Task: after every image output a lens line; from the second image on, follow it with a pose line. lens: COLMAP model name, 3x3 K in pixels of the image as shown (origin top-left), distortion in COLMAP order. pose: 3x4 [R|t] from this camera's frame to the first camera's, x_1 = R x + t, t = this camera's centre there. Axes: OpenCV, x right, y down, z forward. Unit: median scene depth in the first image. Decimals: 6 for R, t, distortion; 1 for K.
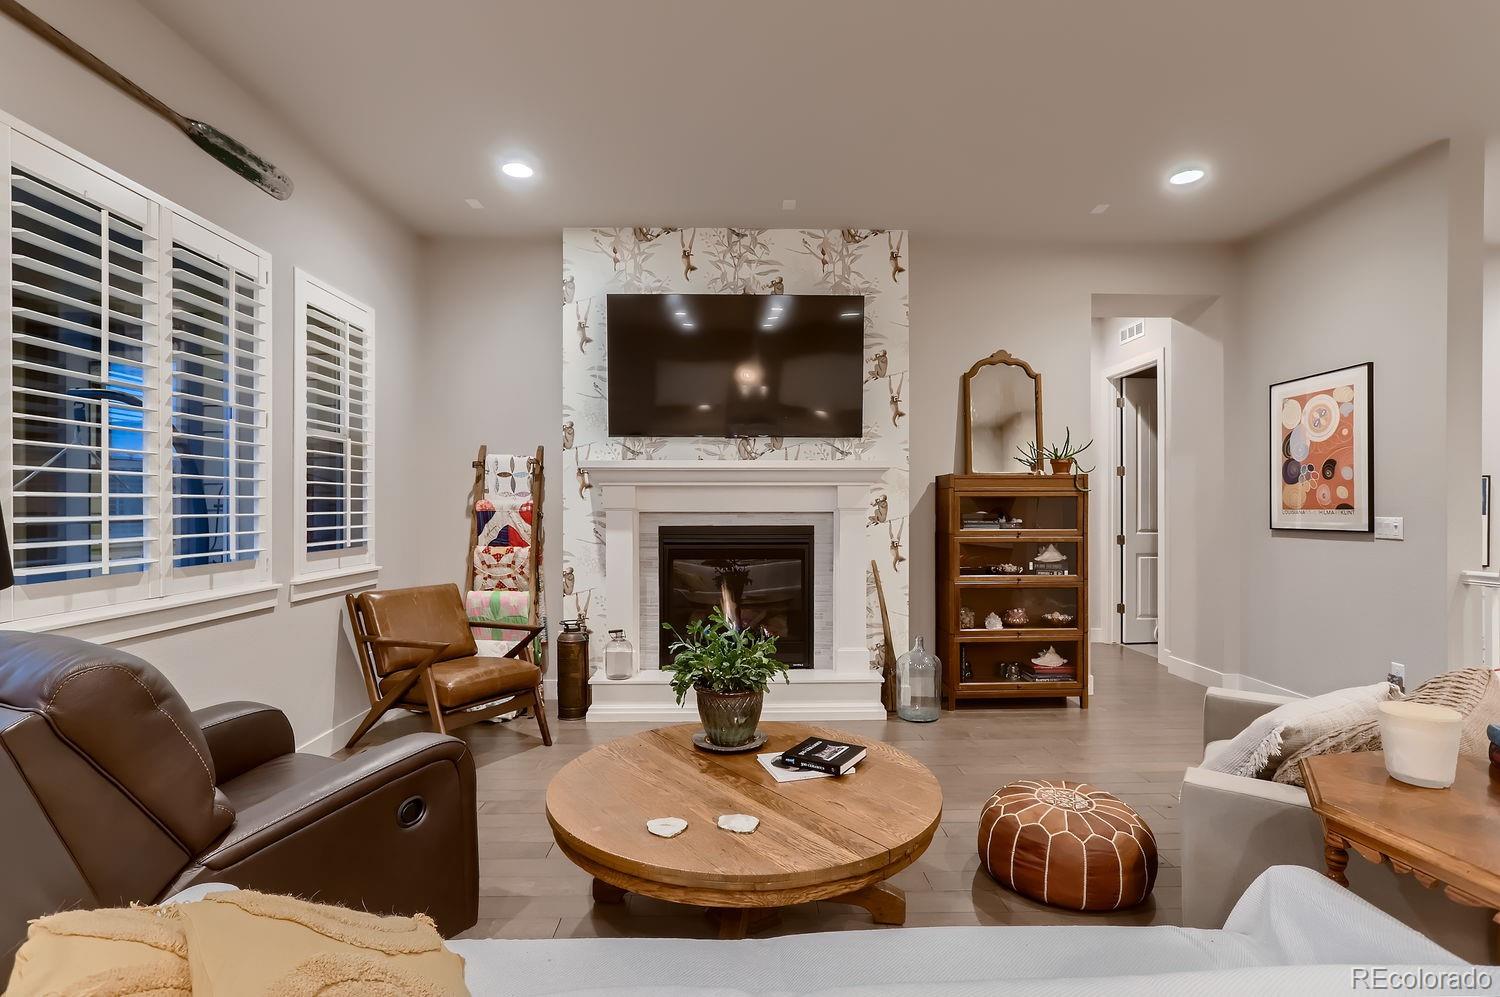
lens RADIAL K [[723.1, 0, 758.1], [0, 723.1, 501.9], [0, 0, 1]] dist [-0.014385, 0.009213]
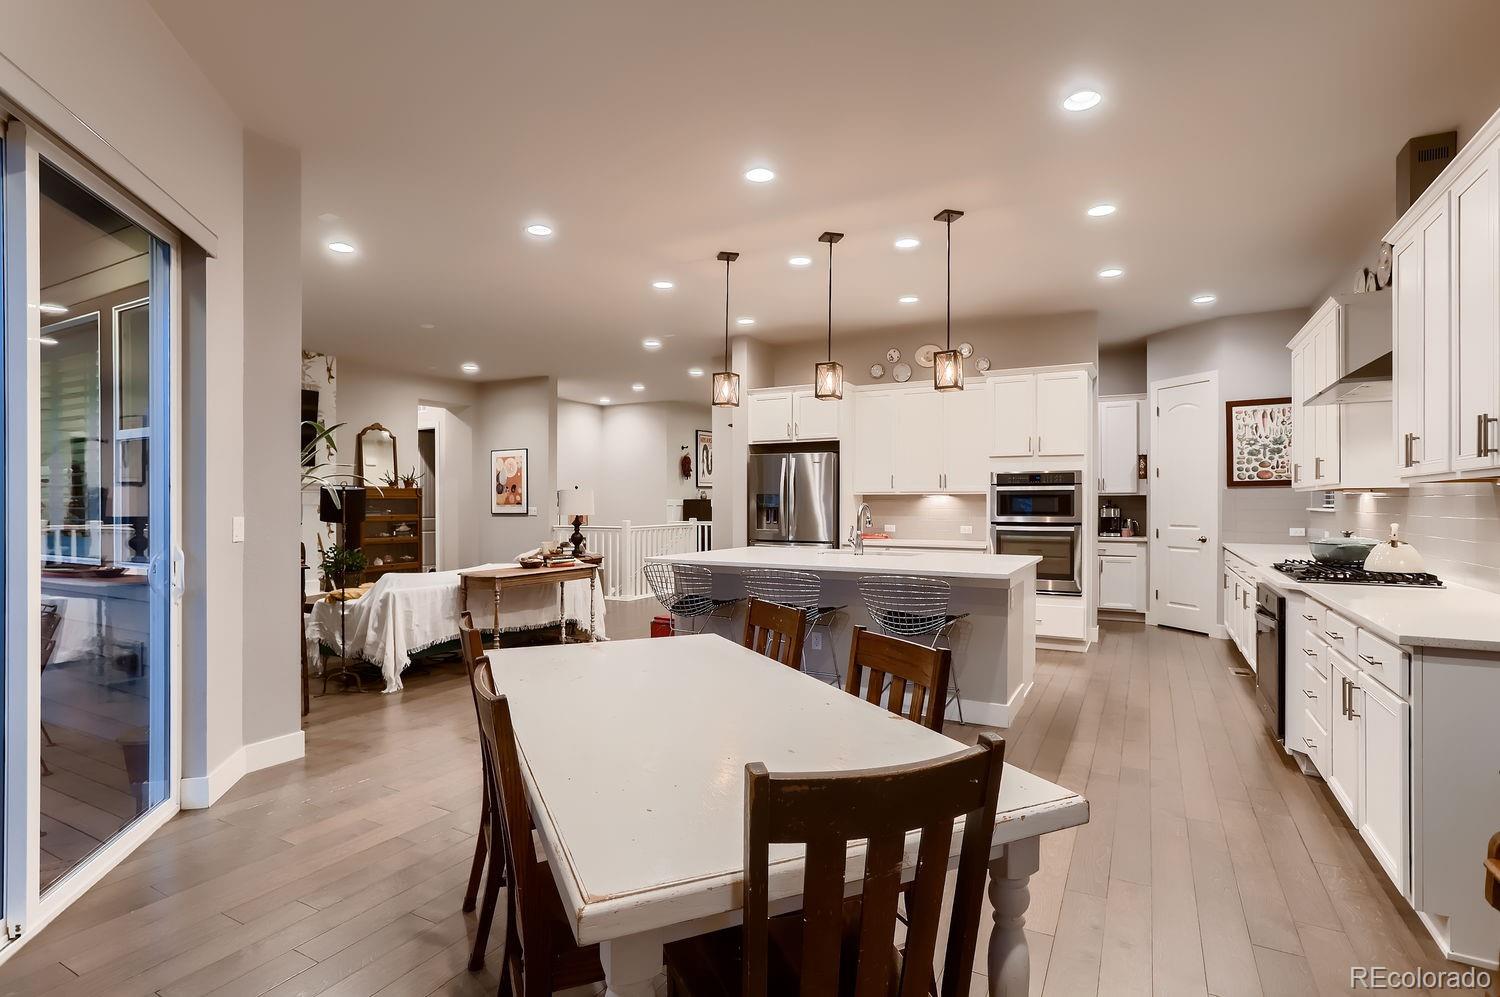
lens RADIAL K [[743.0, 0, 751.5], [0, 743.0, 508.6], [0, 0, 1]] dist [-0.023488, 0.010025]
pose [[0.503919, -0.005934, 0.863730, -0.918007], [-0.003580, 0.999953, 0.008958, -0.001814], [-0.863743, -0.007607, 0.503874, -0.915223]]
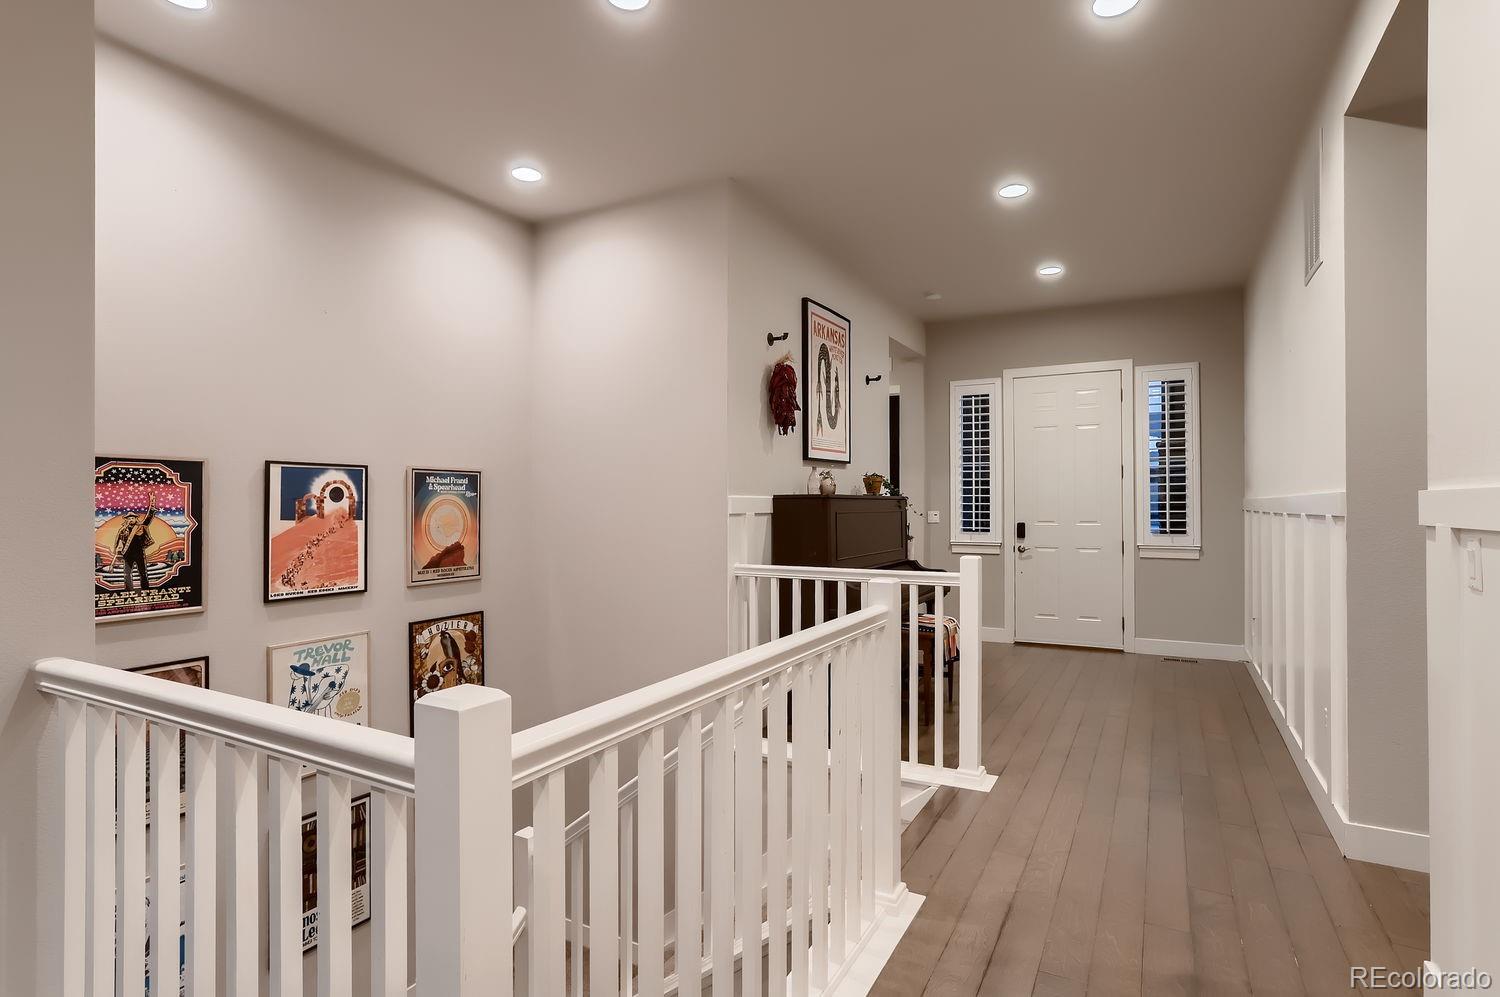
lens RADIAL K [[723.1, 0, 755.1], [0, 723.1, 501.5], [0, 0, 1]] dist [-0.014385, 0.009213]
pose [[0.507349, 0.003818, 0.861732, 0.645145], [-0.001774, 0.999993, -0.003386, 0.000583], [-0.861739, 0.000189, 0.507352, 0.328853]]
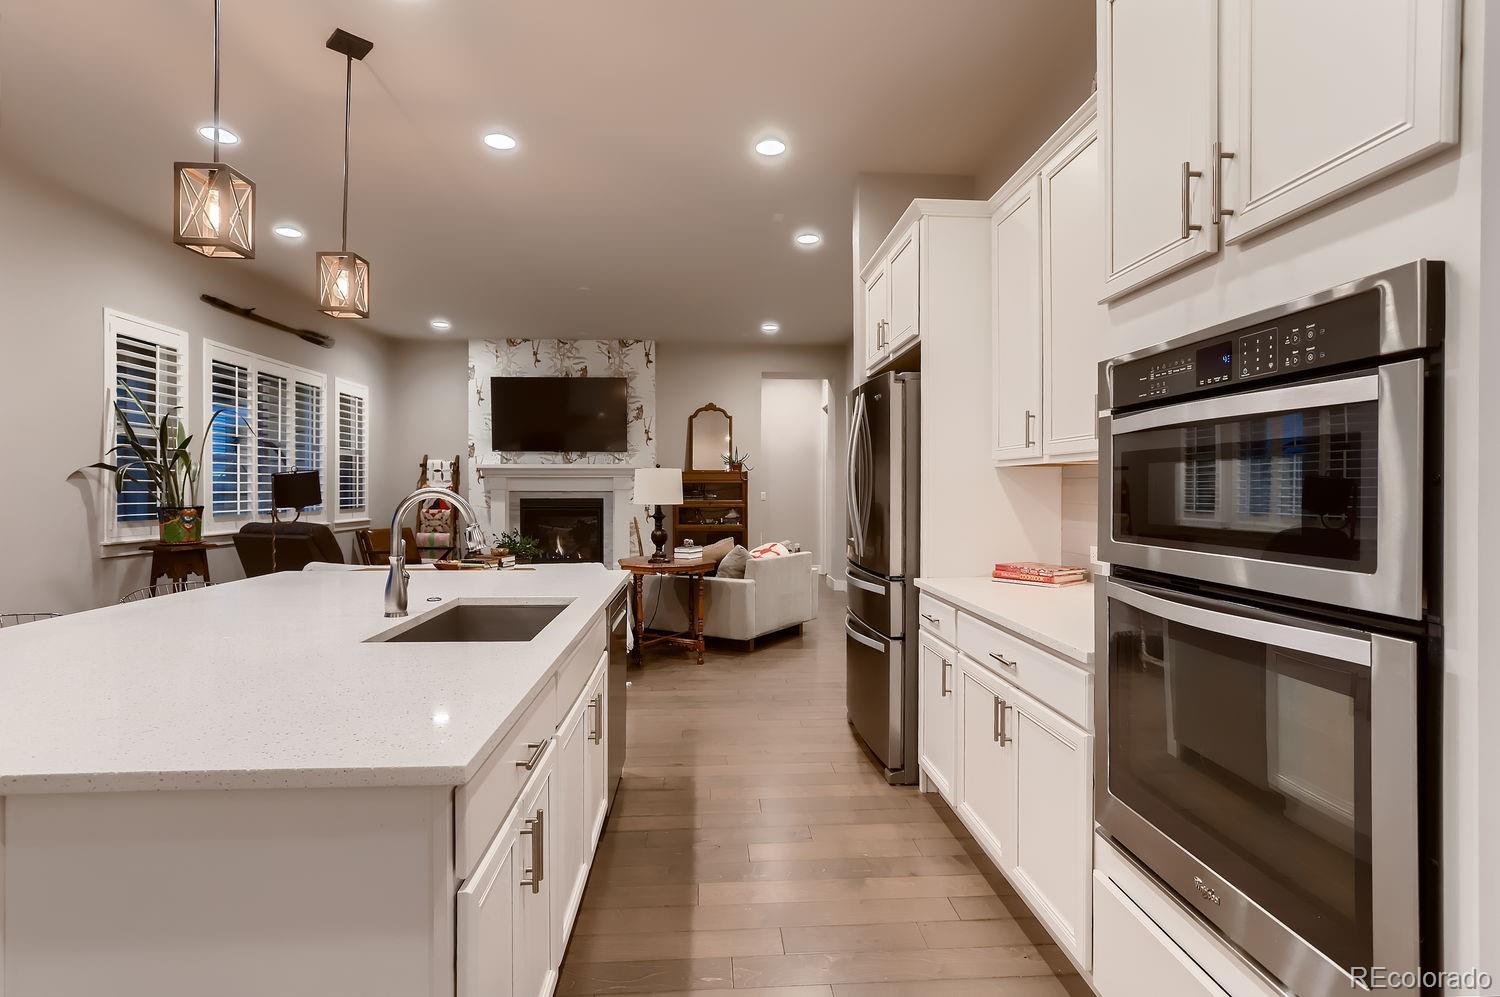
lens RADIAL K [[743.0, 0, 754.6], [0, 743.0, 487.9], [0, 0, 1]] dist [-0.023488, 0.010025]
pose [[0.999401, 0.000837, 0.034602, 0.404544], [-0.000963, 0.999993, 0.003645, -0.001755], [-0.034599, -0.003677, 0.999395, -0.944184]]
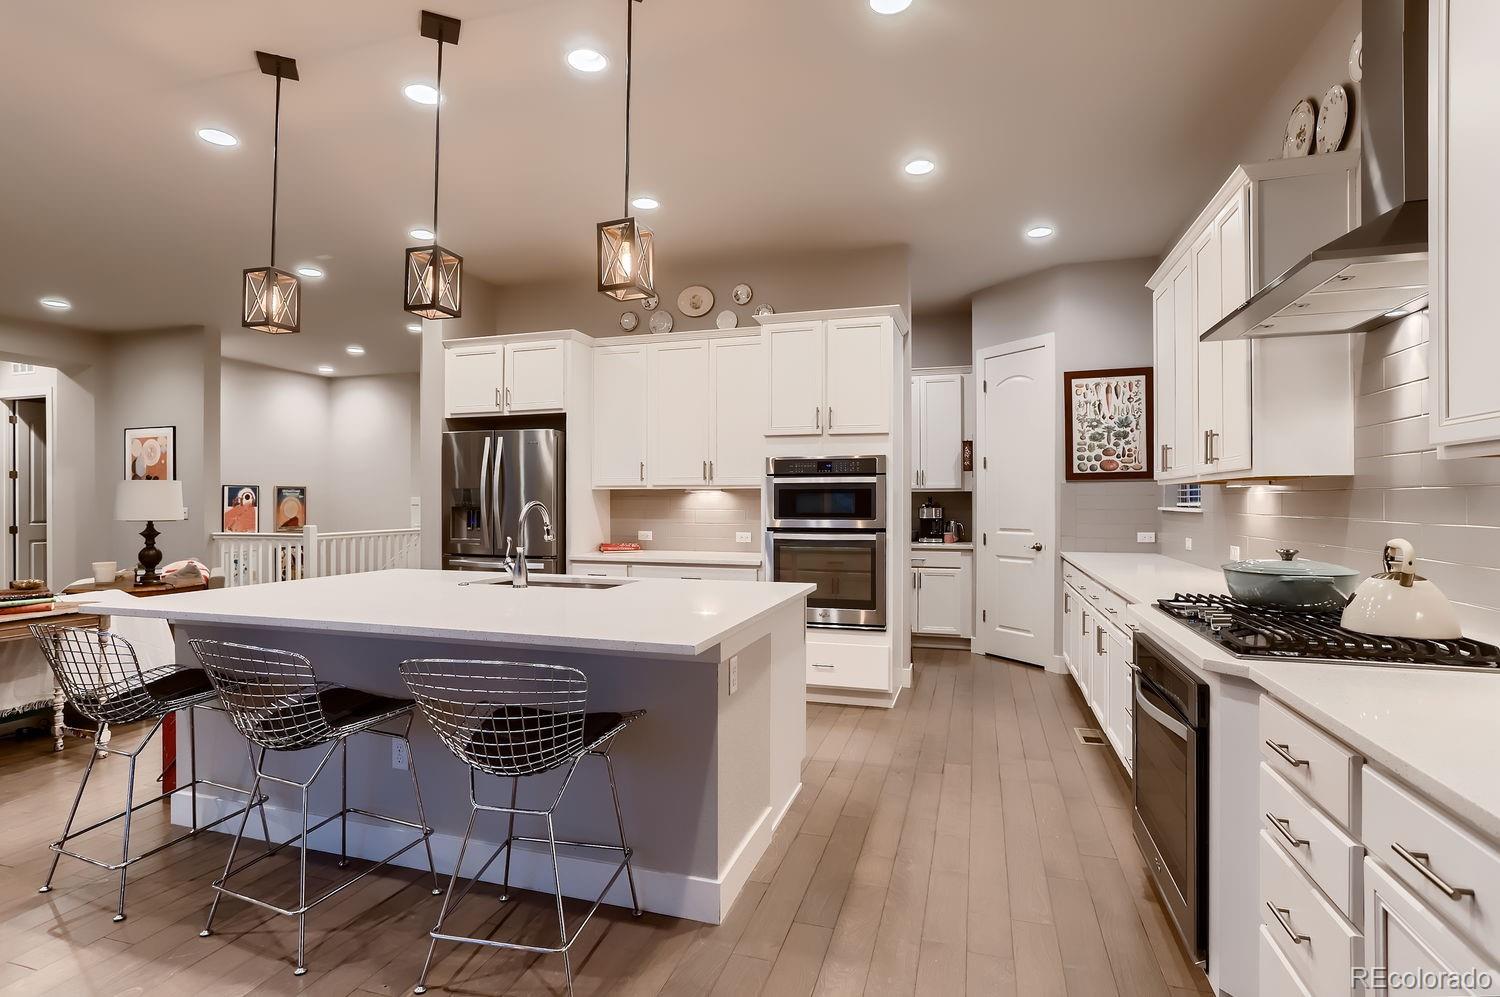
lens RADIAL K [[743.0, 0, 753.1], [0, 743.0, 506.4], [0, 0, 1]] dist [-0.023488, 0.010025]
pose [[0.325401, -0.005513, 0.945560, -0.407803], [-0.003146, 0.999971, 0.006913, -0.001143], [-0.945571, -0.005224, 0.325374, -0.907704]]
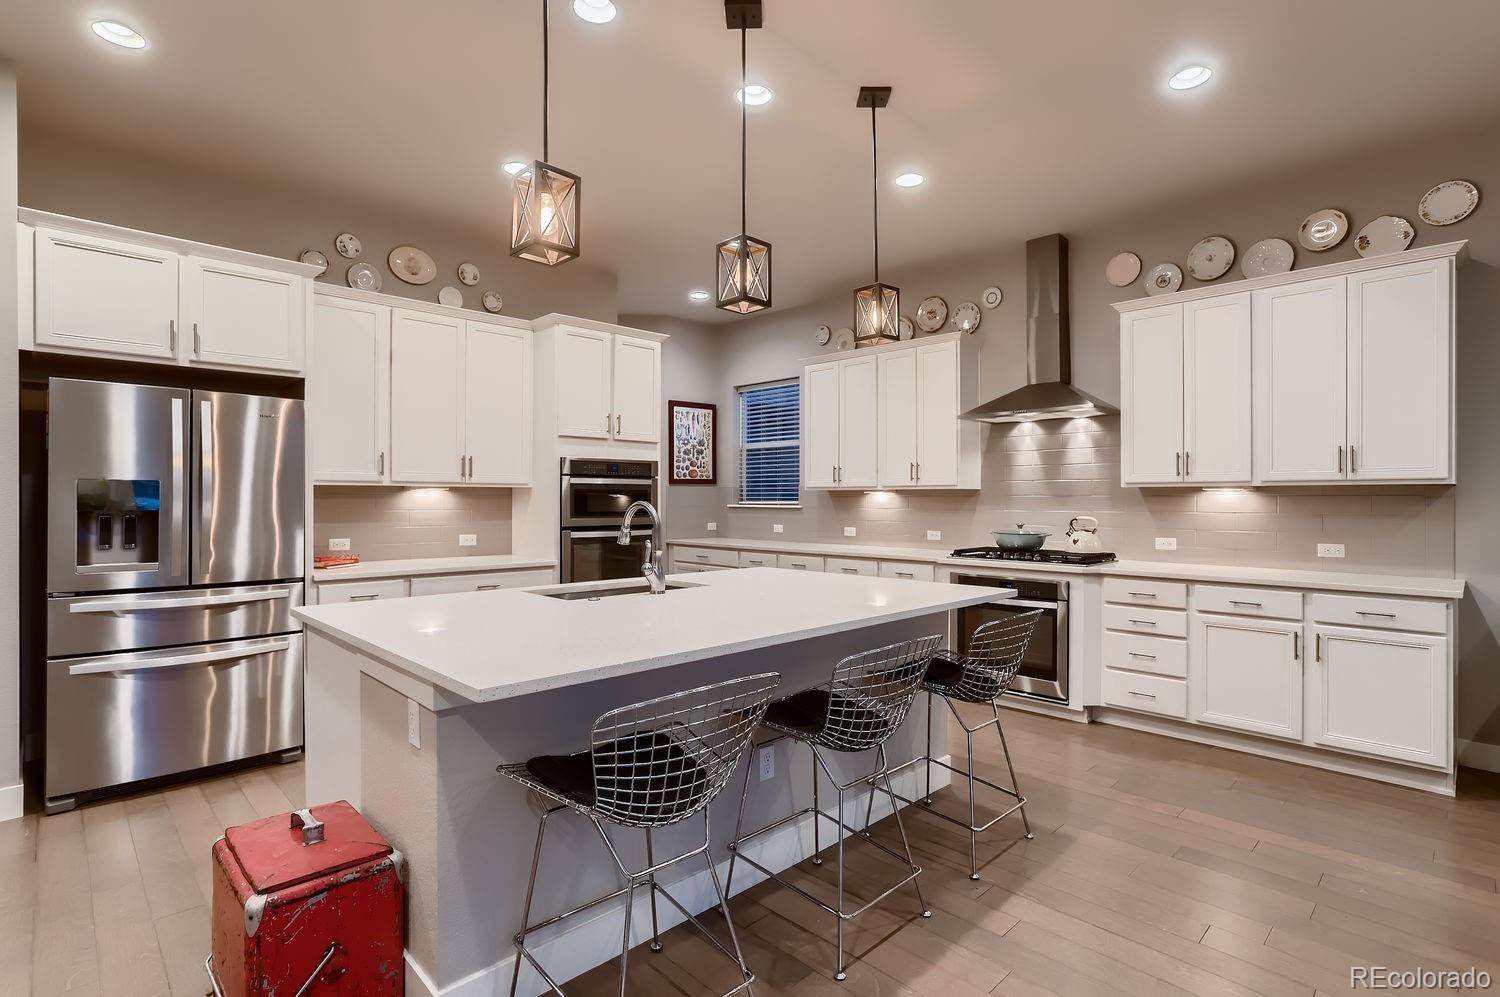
lens RADIAL K [[743.0, 0, 751.2], [0, 743.0, 489.1], [0, 0, 1]] dist [-0.023488, 0.010025]
pose [[-0.673578, 0.011010, 0.739034, -0.361570], [-0.002991, 0.999840, -0.017622, -0.000007], [-0.739110, -0.014080, -0.673438, -0.078356]]
